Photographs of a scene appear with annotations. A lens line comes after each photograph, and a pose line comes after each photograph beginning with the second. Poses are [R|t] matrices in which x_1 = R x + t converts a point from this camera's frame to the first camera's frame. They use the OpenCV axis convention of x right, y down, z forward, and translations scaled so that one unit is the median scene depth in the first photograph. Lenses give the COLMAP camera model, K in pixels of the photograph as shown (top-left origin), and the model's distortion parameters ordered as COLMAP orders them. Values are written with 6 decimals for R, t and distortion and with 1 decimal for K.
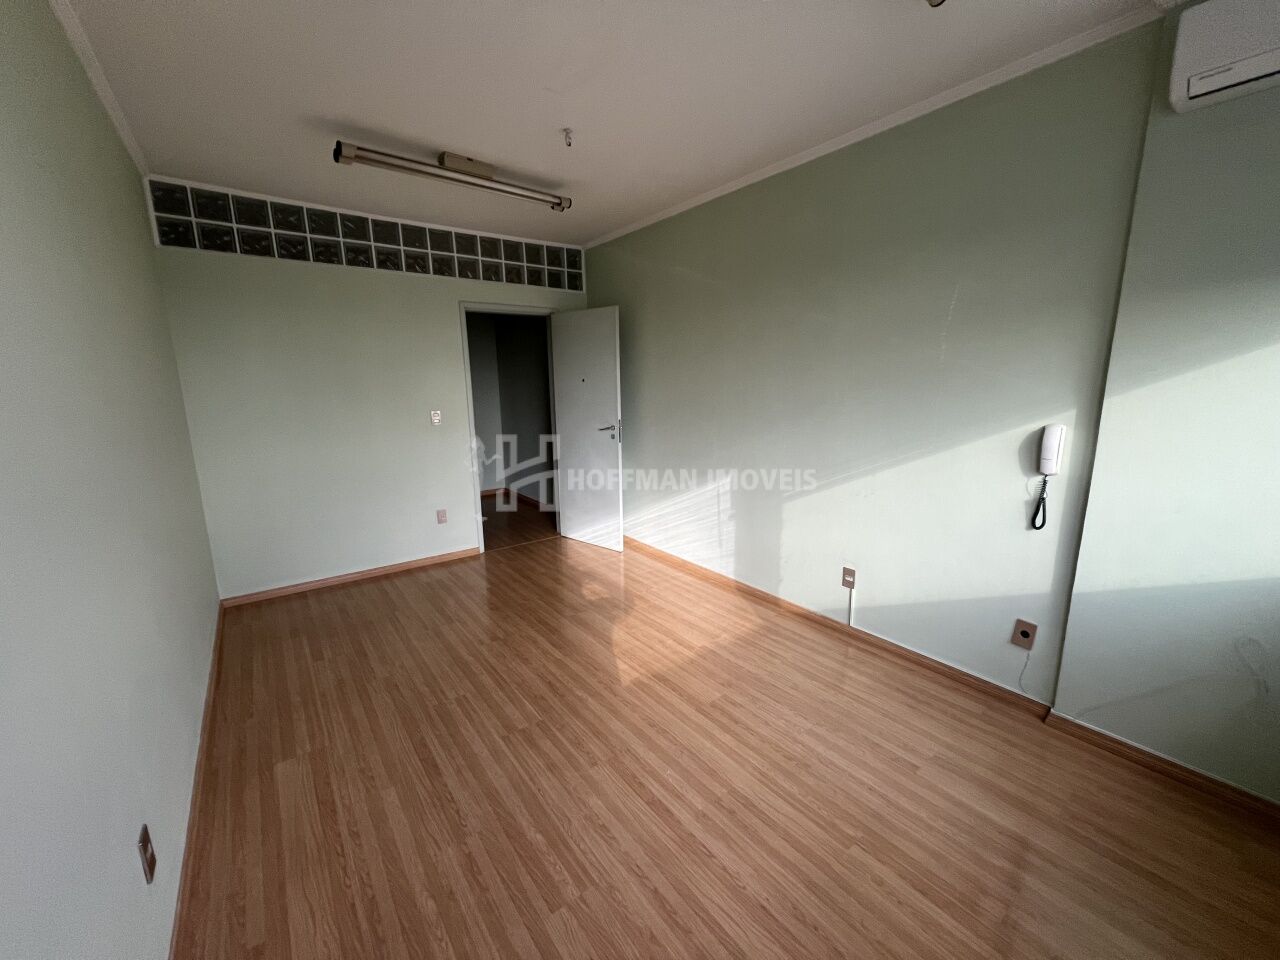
lens RADIAL K [[511.3, 0, 640.0], [0, 511.3, 483.2], [0, 0, 1]] dist [-0.001866, -0.000207]
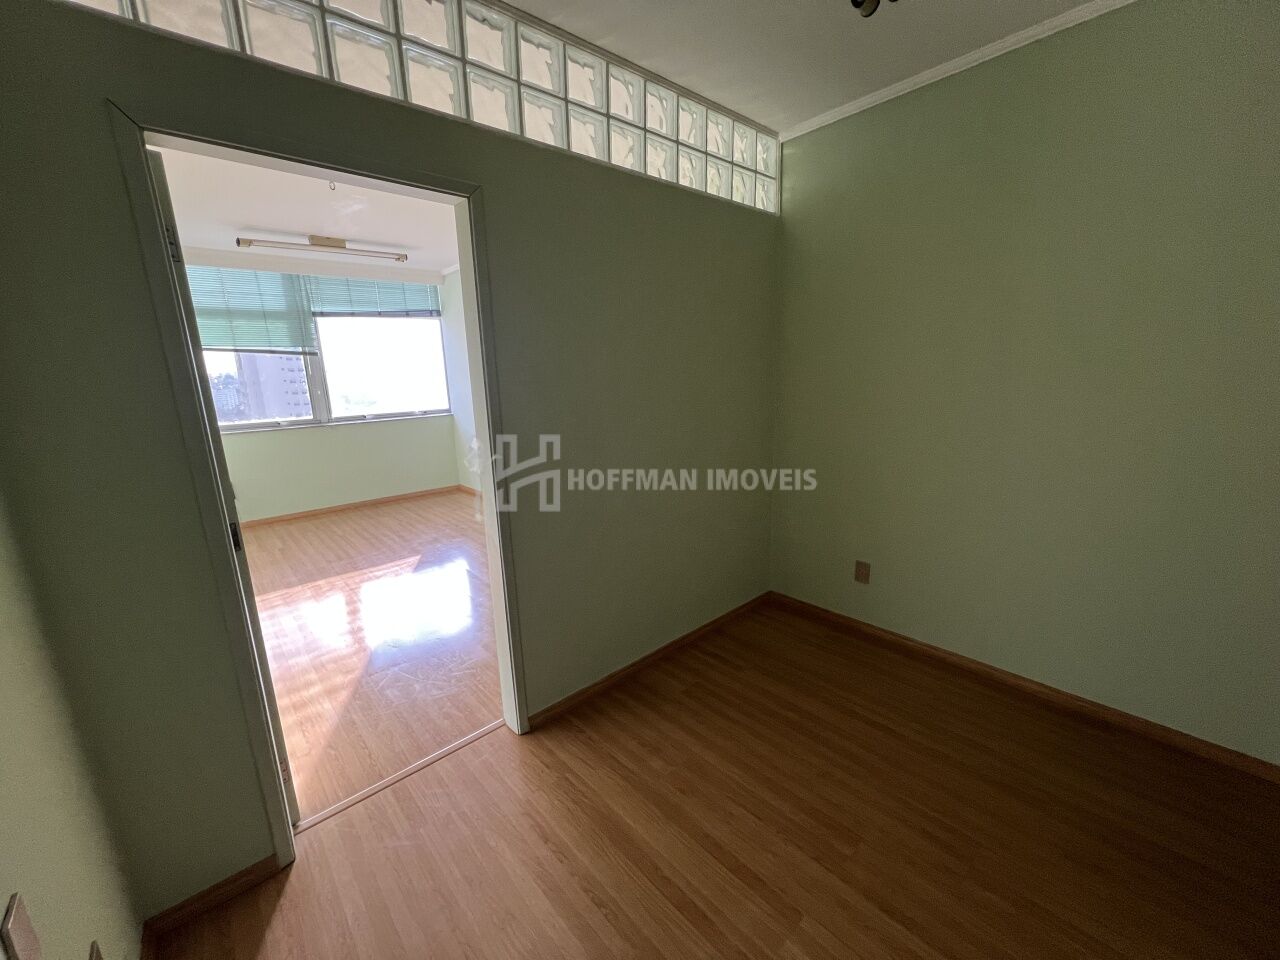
lens RADIAL K [[511.3, 0, 640.0], [0, 511.3, 483.2], [0, 0, 1]] dist [-0.001866, -0.000207]
pose [[-0.995698, 0.059205, -0.071281, -0.748528], [0.025378, 0.914083, 0.404732, -0.490425], [0.089119, 0.401182, -0.911653, 2.470616]]
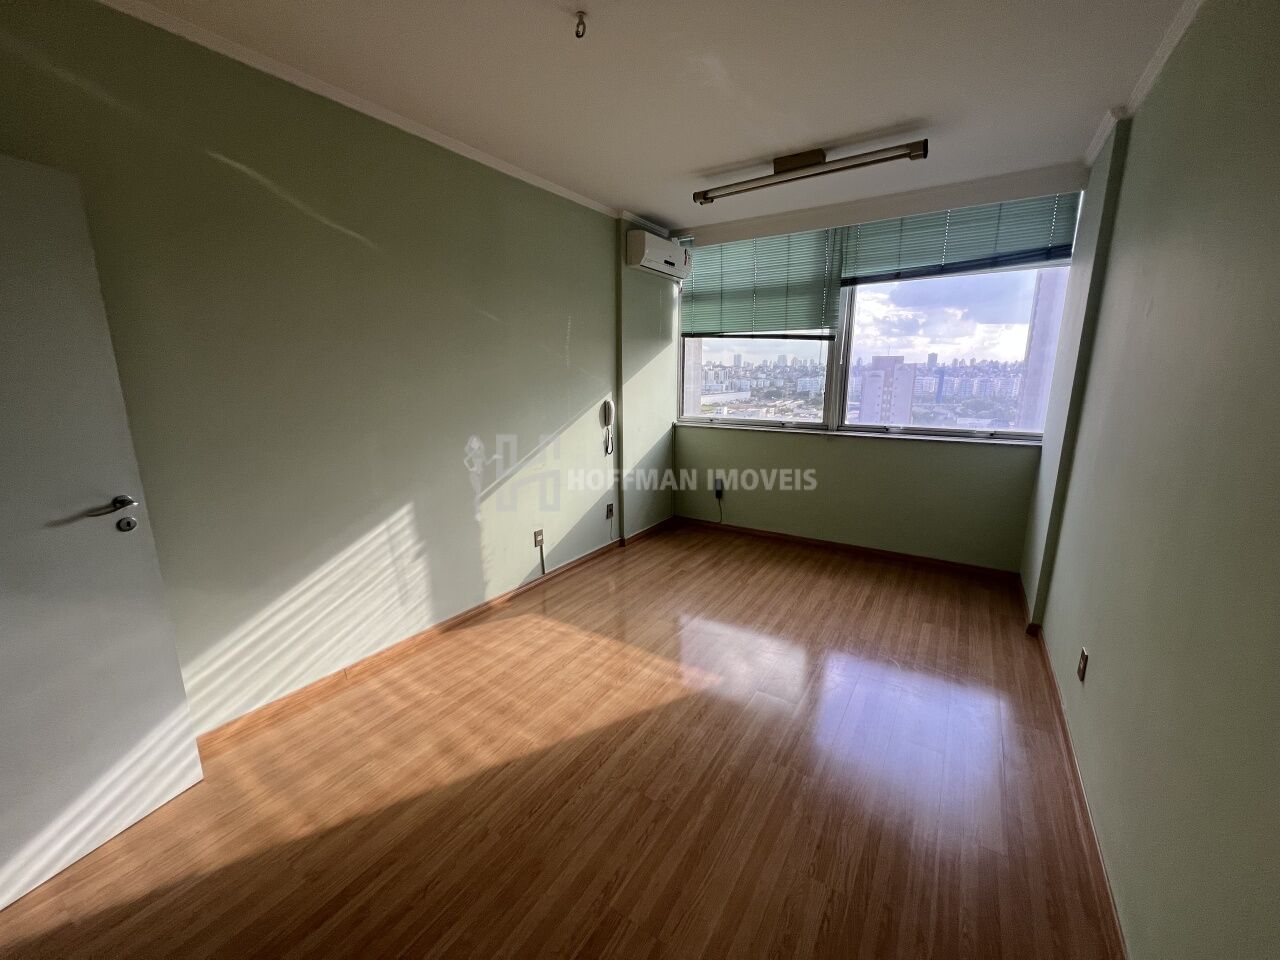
lens RADIAL K [[511.3, 0, 640.0], [0, 511.3, 483.2], [0, 0, 1]] dist [-0.001866, -0.000207]
pose [[-0.348023, -0.186859, 0.918675, -0.911814], [0.191742, 0.945032, 0.264857, -0.255053], [-0.917668, 0.268325, -0.293065, 1.282432]]
